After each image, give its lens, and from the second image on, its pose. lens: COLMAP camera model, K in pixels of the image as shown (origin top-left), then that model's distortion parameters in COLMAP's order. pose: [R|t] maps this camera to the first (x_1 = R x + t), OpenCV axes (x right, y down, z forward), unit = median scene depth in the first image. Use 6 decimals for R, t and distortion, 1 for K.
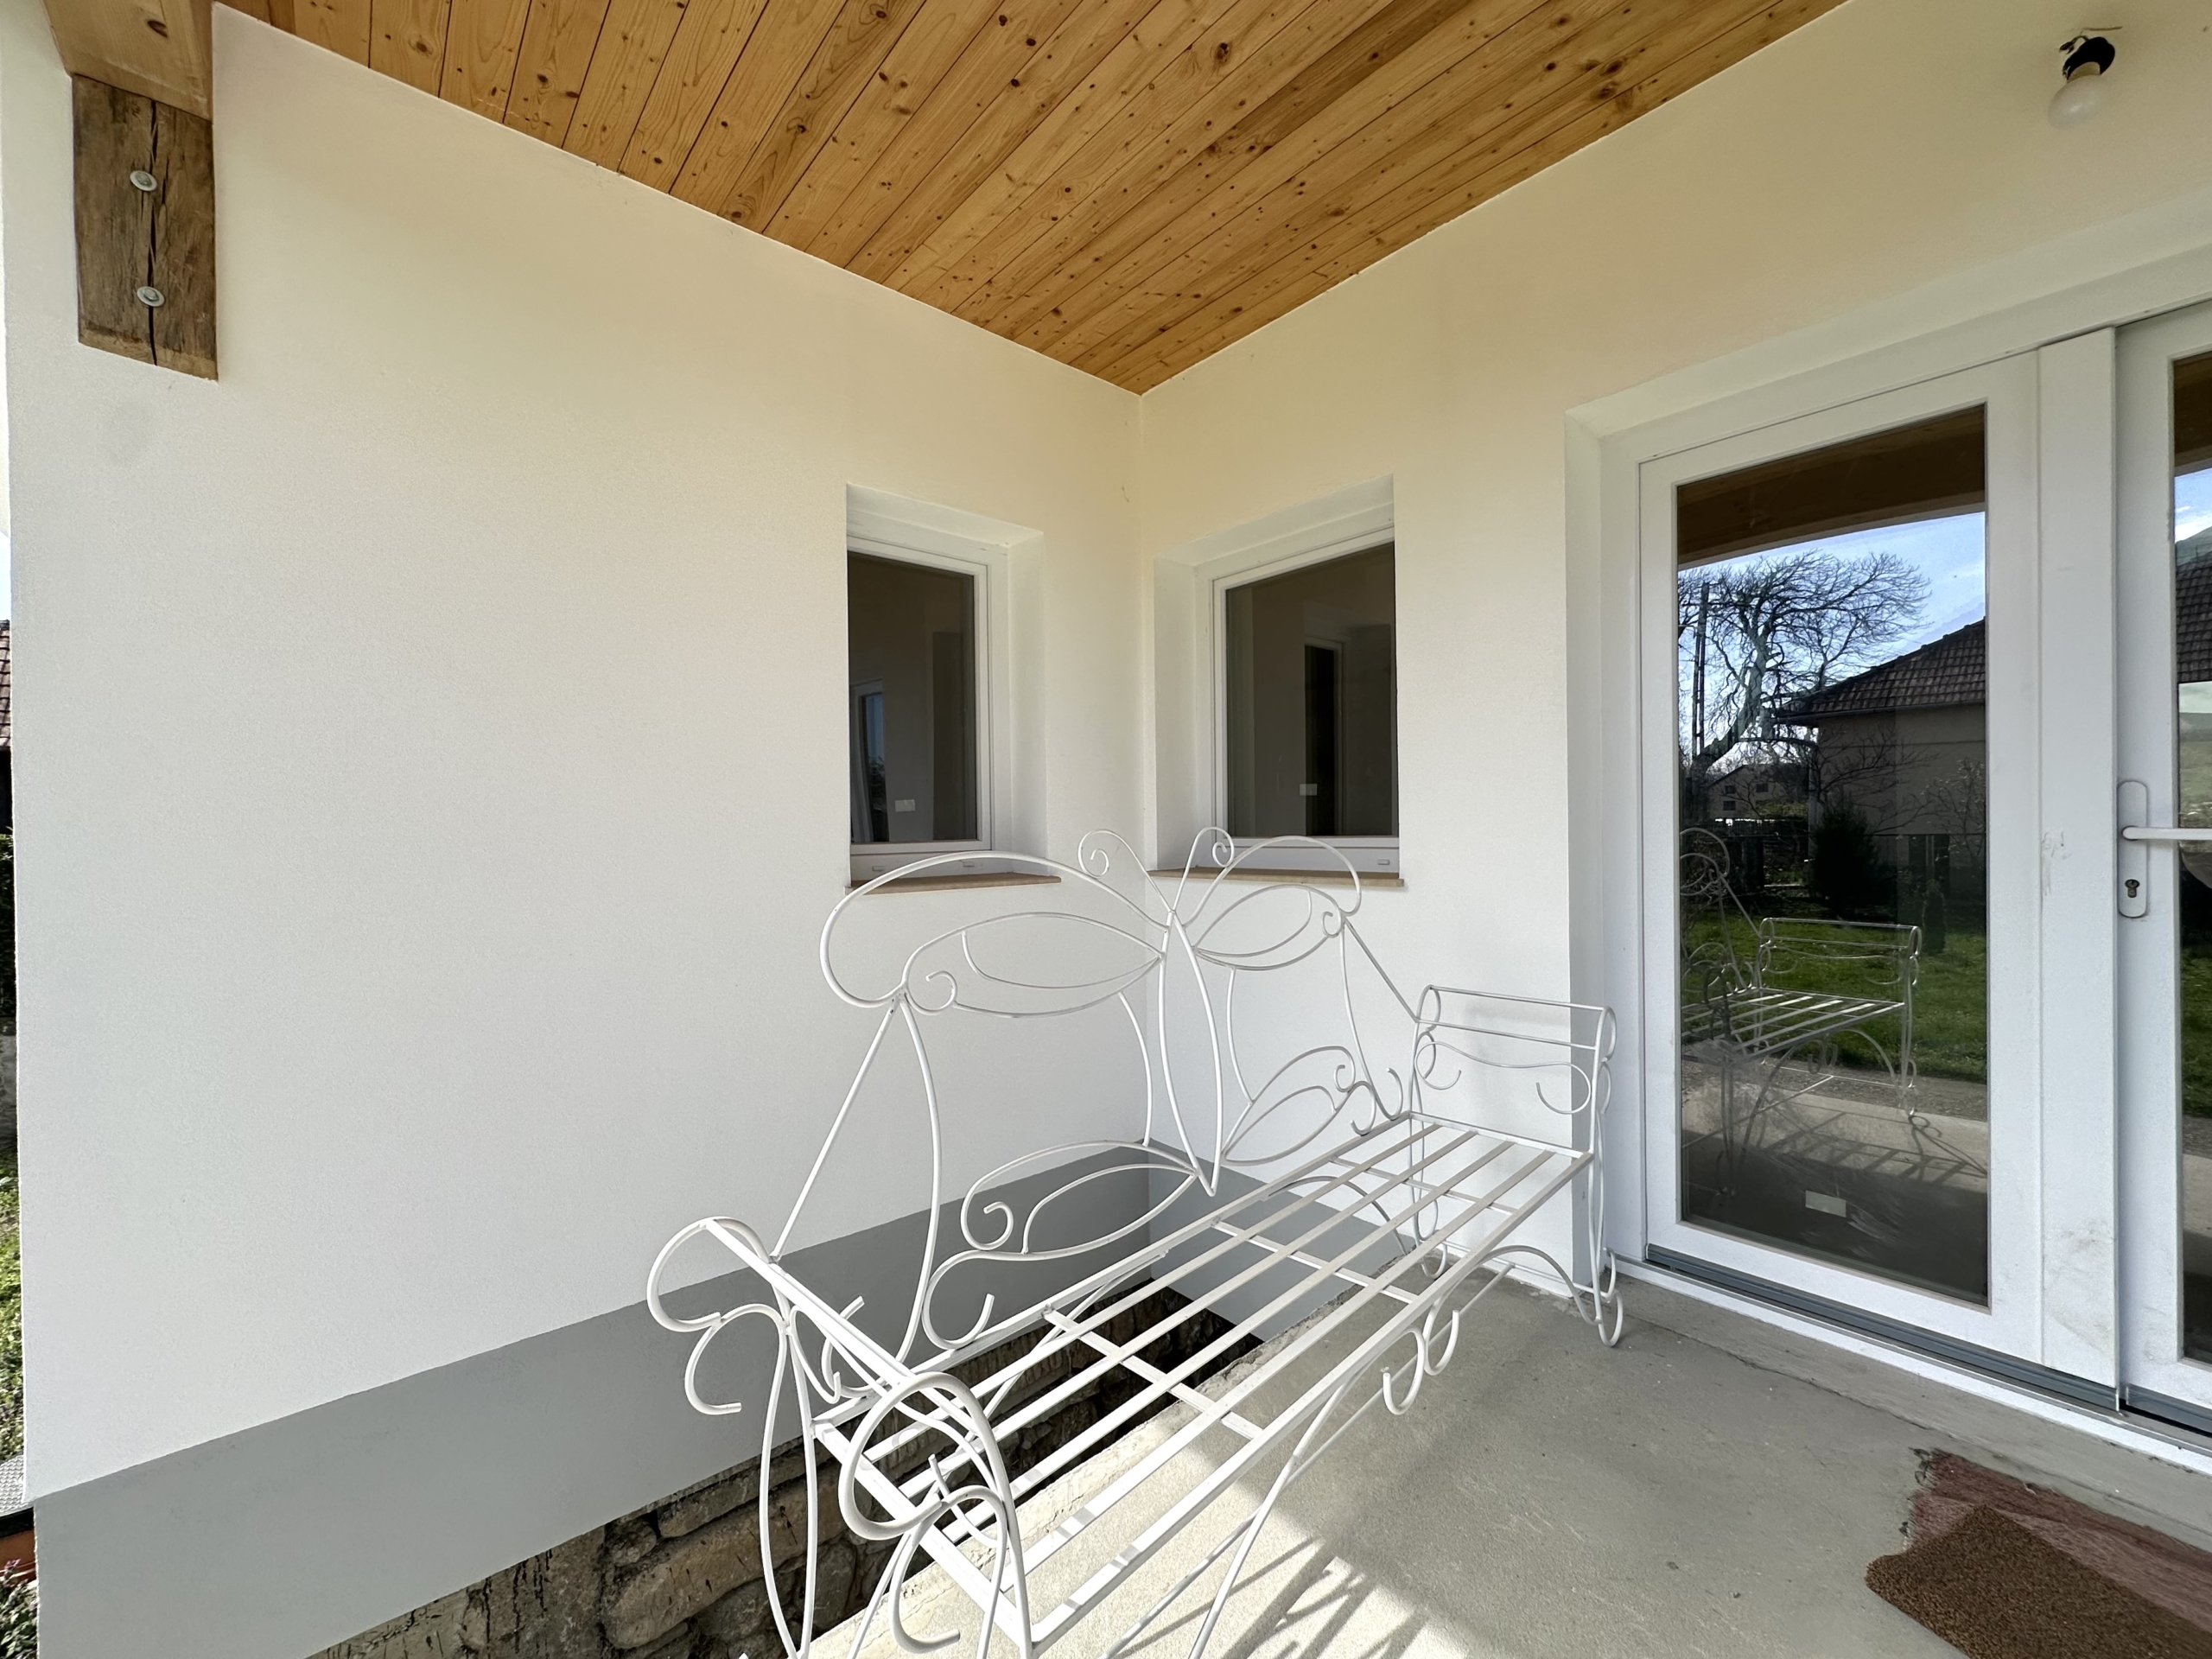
lens RADIAL K [[877.3, 0, 1096.2], [0, 877.3, 842.5], [0, 0, 1]] dist [-0.001994, 0.000627]
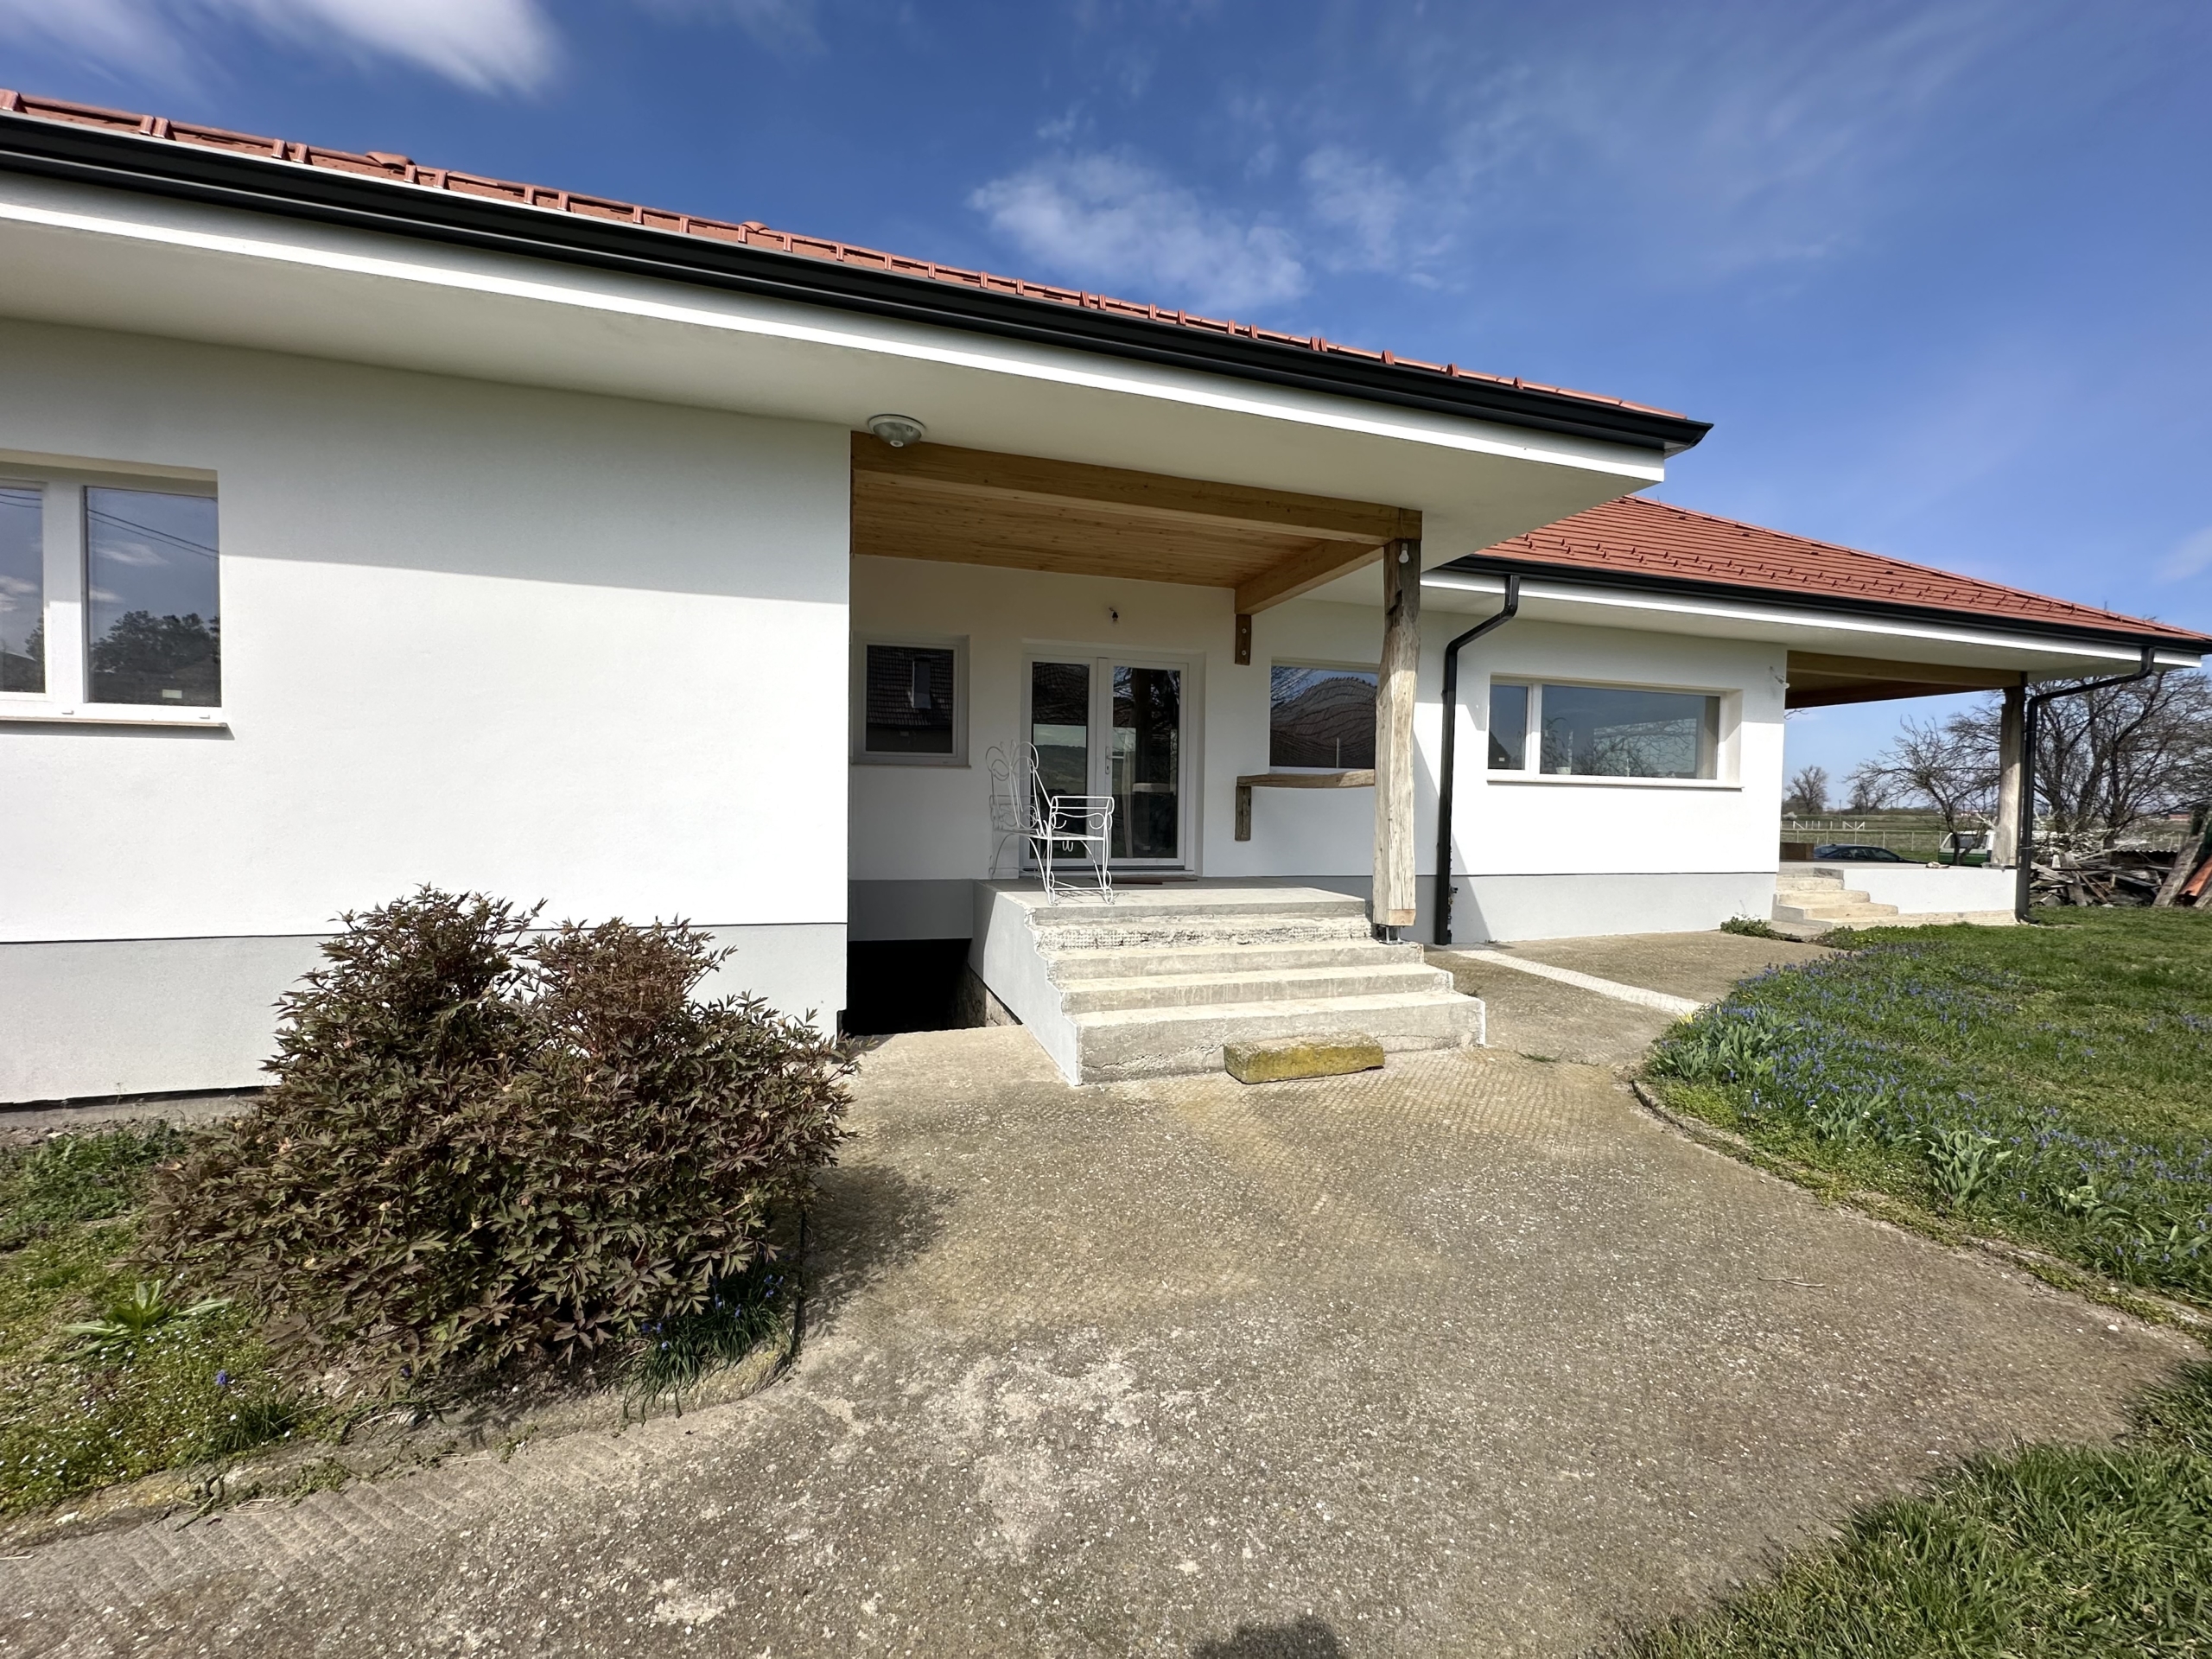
lens RADIAL K [[874.7, 0, 1099.2], [0, 874.7, 824.7], [0, 0, 1]] dist [-0.009530, -0.000047]
pose [[0.401191, -0.000754, 0.915994, -2.489332], [-0.008297, 0.999956, 0.004457, 0.248247], [-0.915957, -0.009387, 0.401167, -0.707855]]
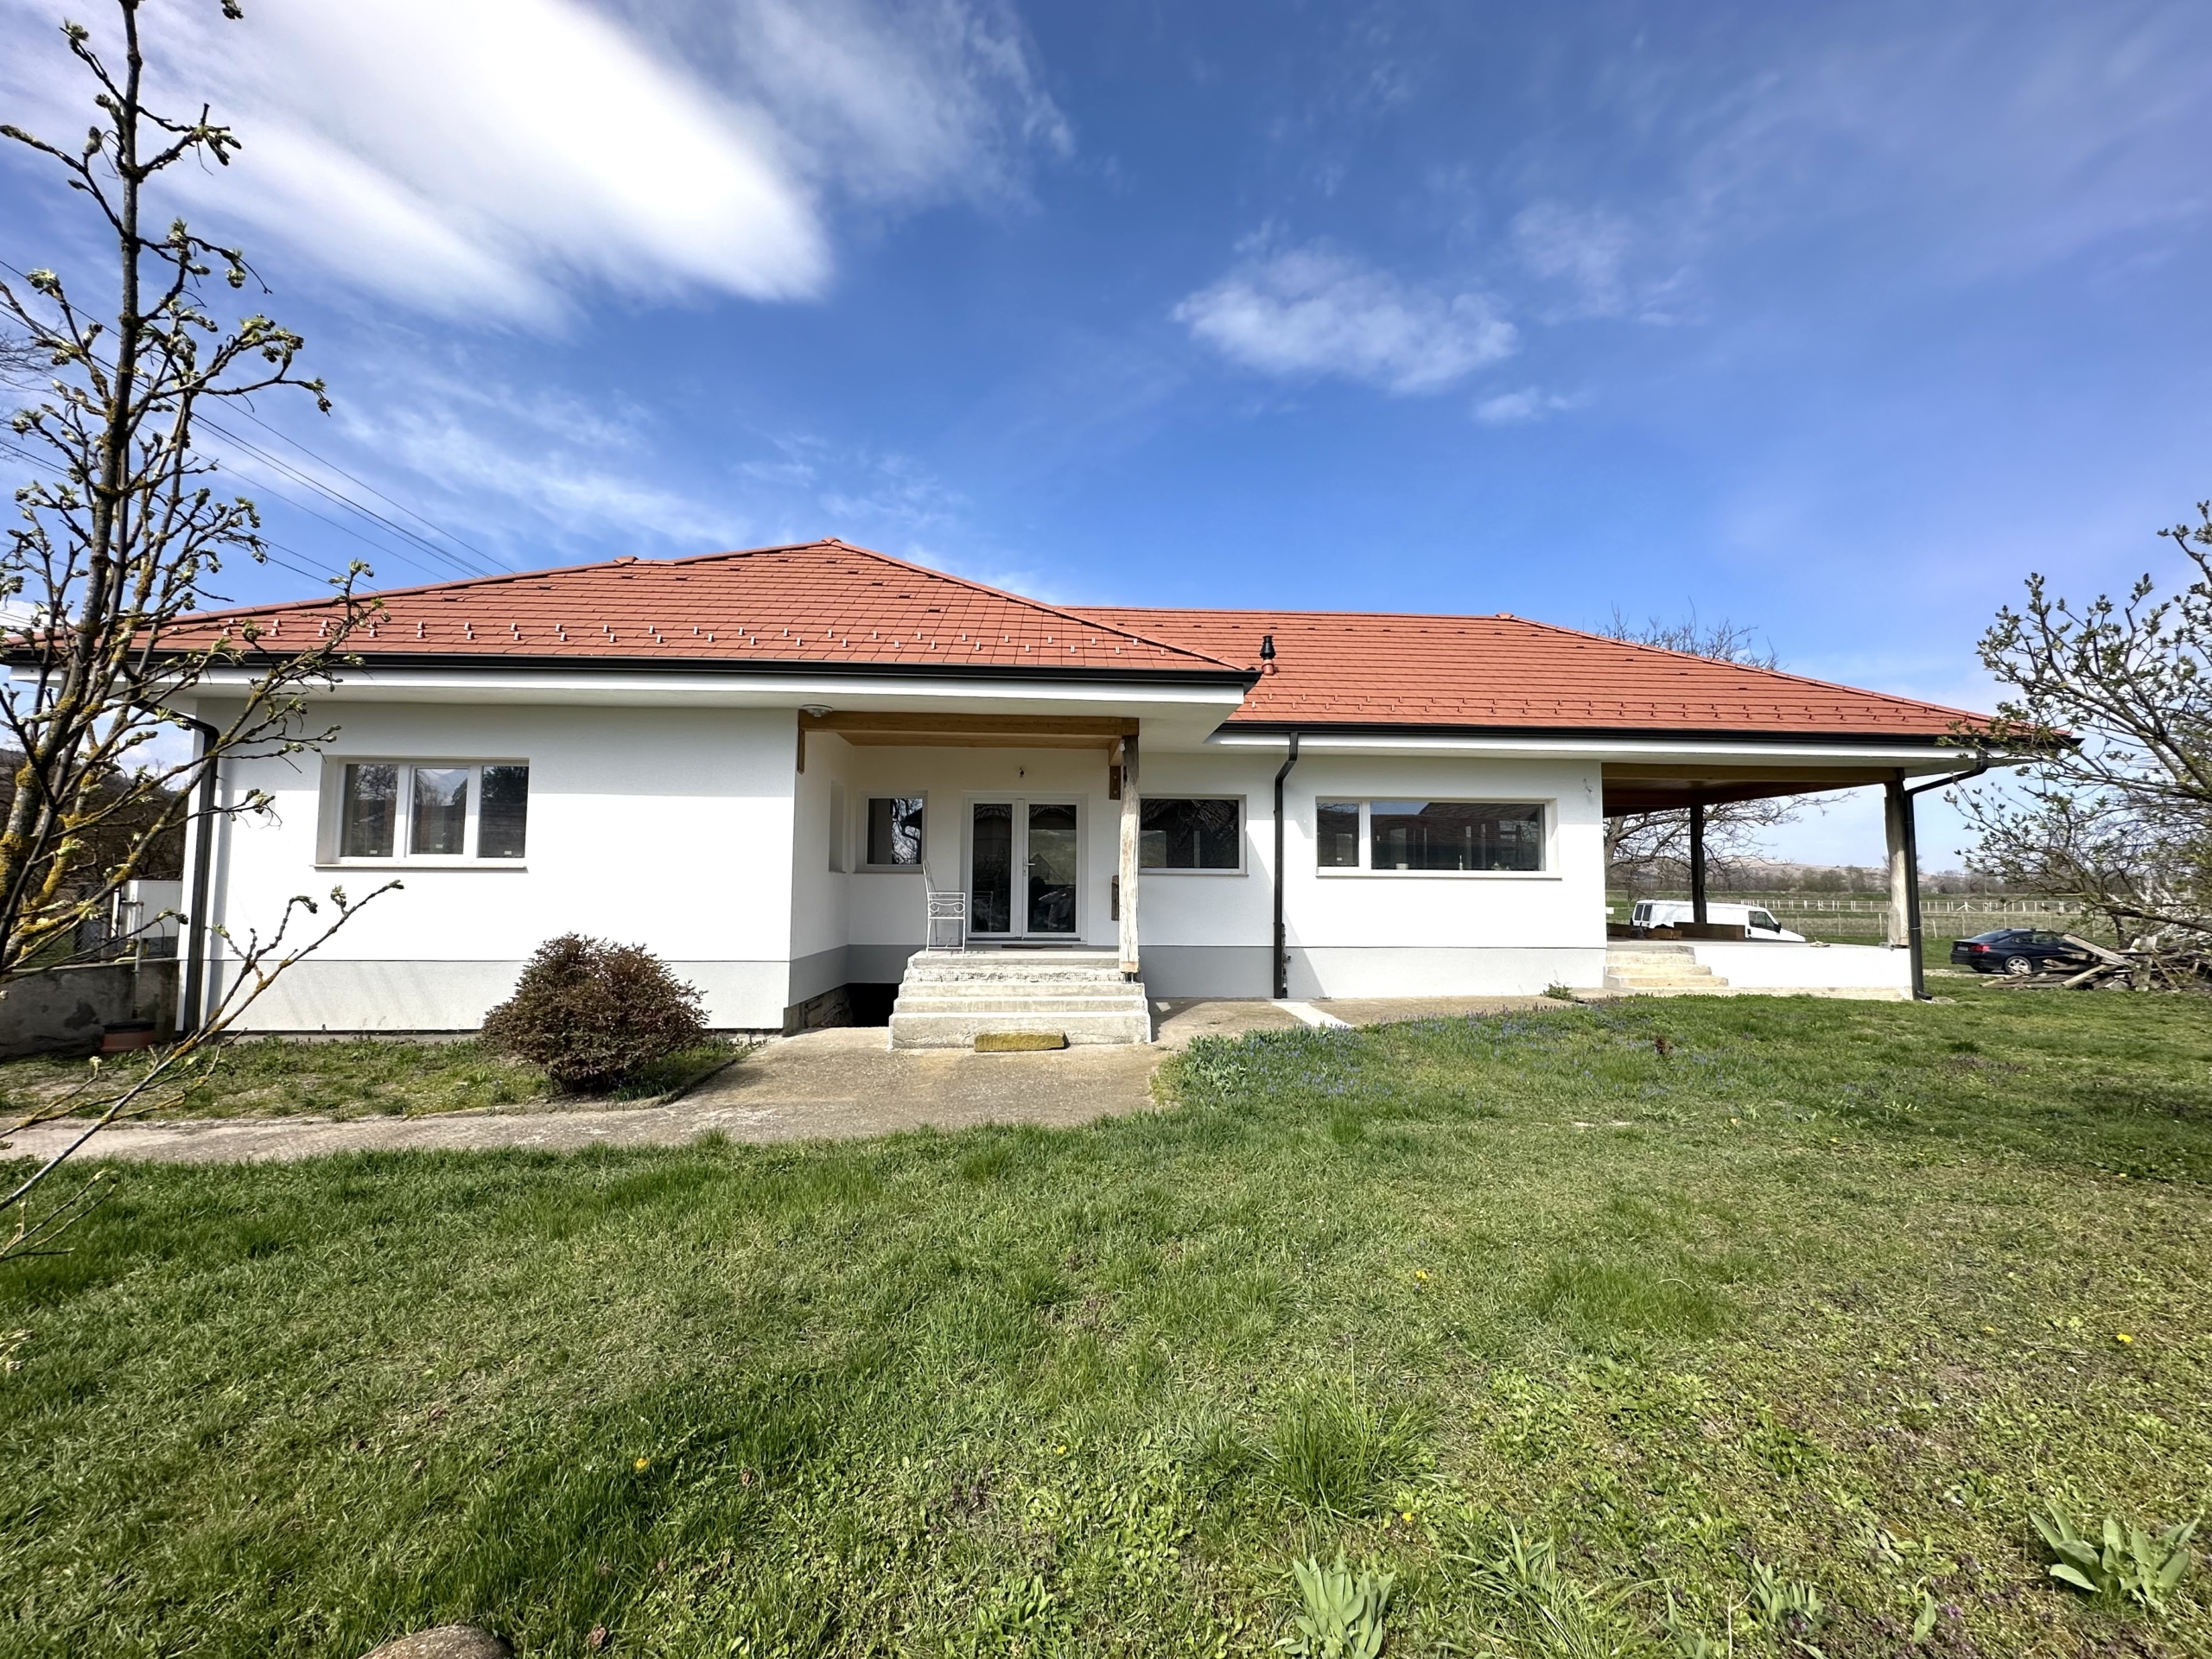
lens RADIAL K [[877.3, 0, 1096.2], [0, 877.3, 842.5], [0, 0, 1]] dist [-0.001994, 0.000627]
pose [[0.605390, 0.059446, 0.793706, -3.187807], [-0.003691, 0.997406, -0.071887, 0.237377], [-0.795921, 0.040590, 0.604039, -2.893293]]
